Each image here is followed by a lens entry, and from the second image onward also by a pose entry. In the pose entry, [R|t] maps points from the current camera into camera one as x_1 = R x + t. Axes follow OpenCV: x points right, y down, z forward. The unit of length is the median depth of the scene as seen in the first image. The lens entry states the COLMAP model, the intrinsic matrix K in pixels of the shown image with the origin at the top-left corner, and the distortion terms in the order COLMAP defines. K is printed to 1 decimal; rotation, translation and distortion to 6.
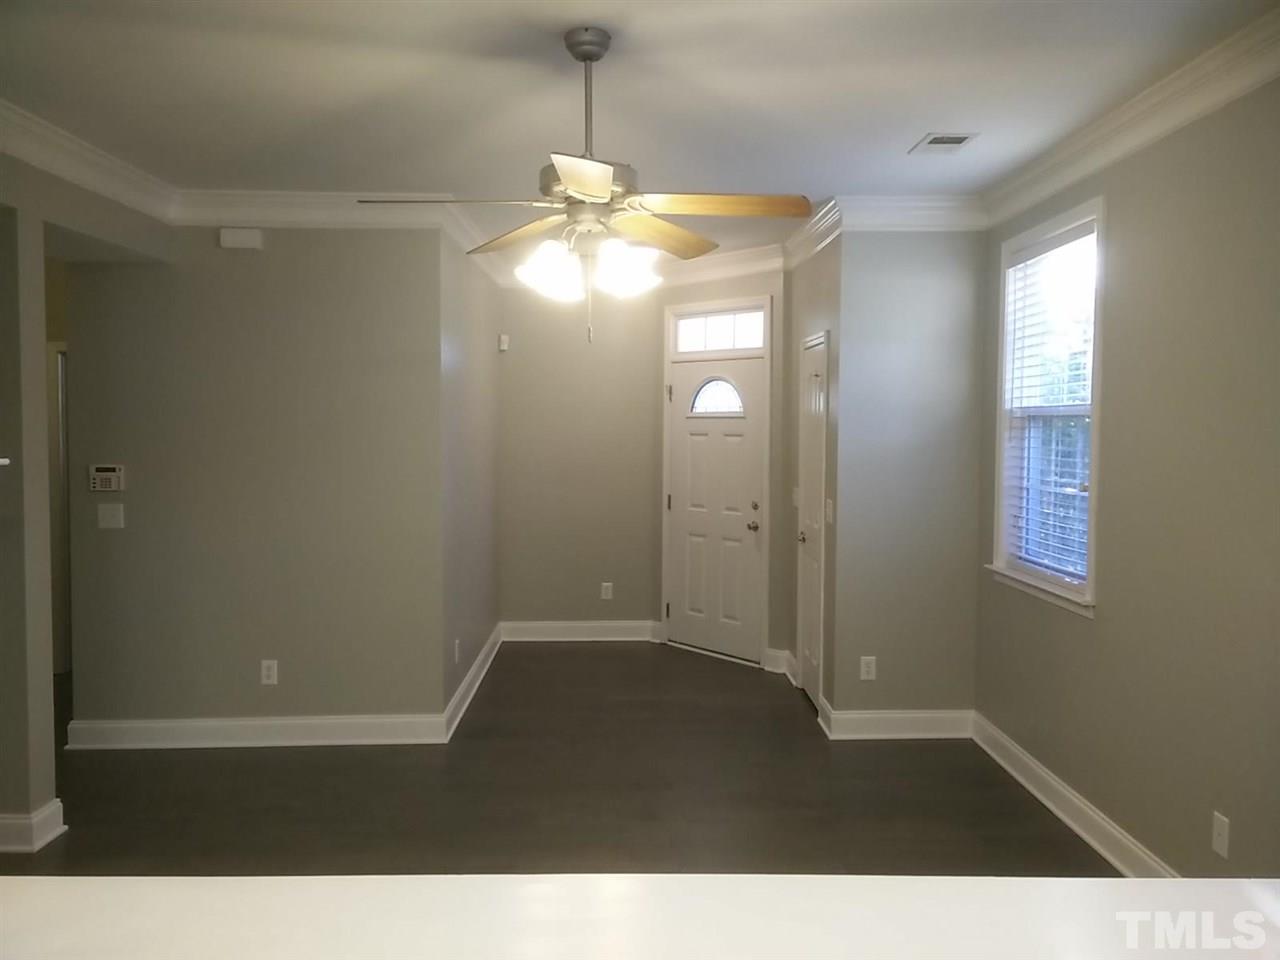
lens RADIAL K [[1041.7, 0, 640.0], [0, 1041.7, 480.0], [0, 0, 1]] dist [0.014682, 0.002387]
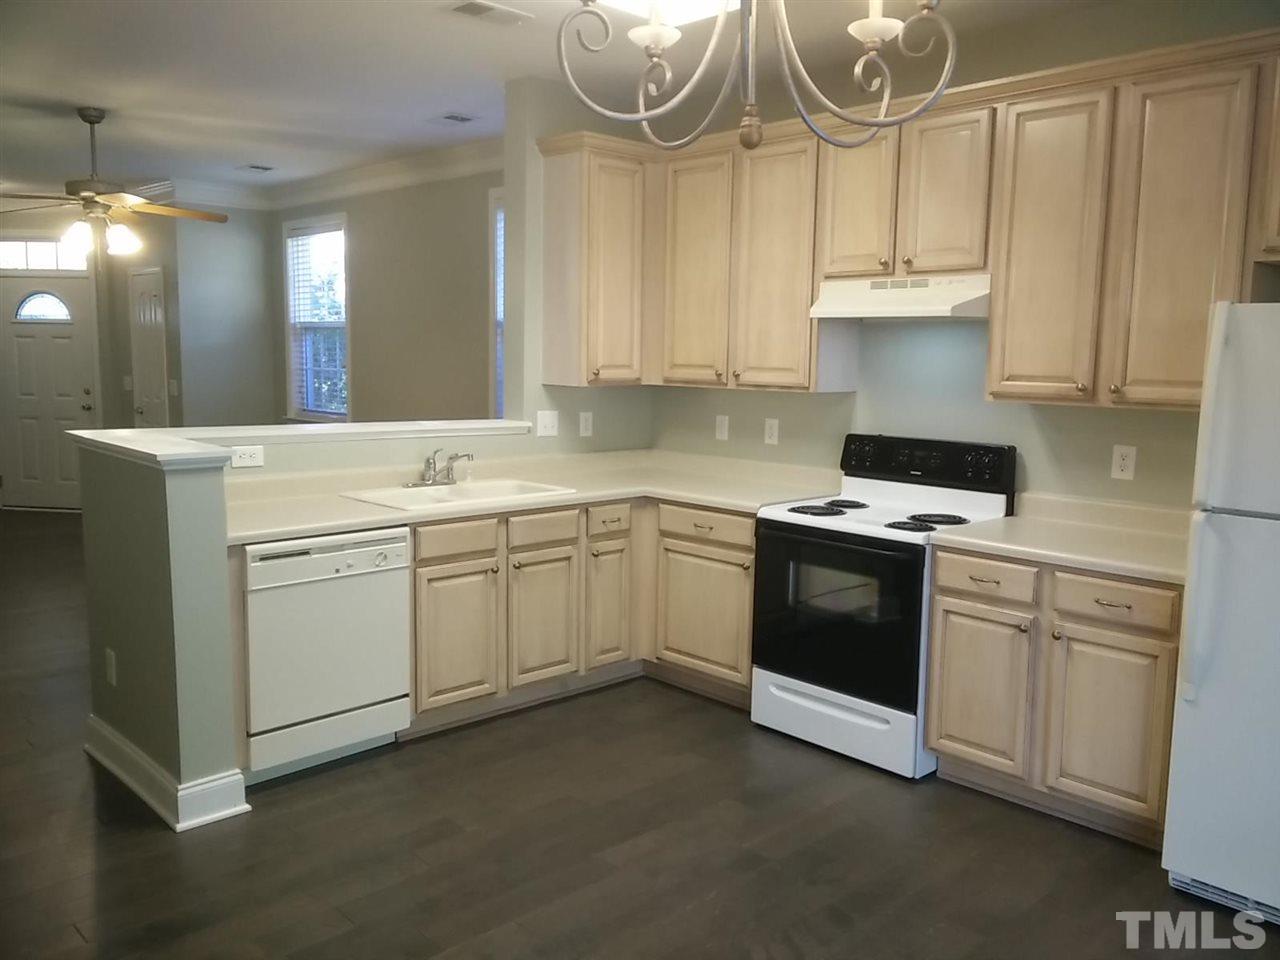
lens RADIAL K [[1041.7, 0, 640.0], [0, 1041.7, 480.0], [0, 0, 1]] dist [0.014682, 0.002387]
pose [[0.733628, -0.076638, 0.675216, -0.398758], [0.021620, 0.995750, 0.089529, 0.046678], [-0.679207, -0.051083, 0.732167, -0.642277]]
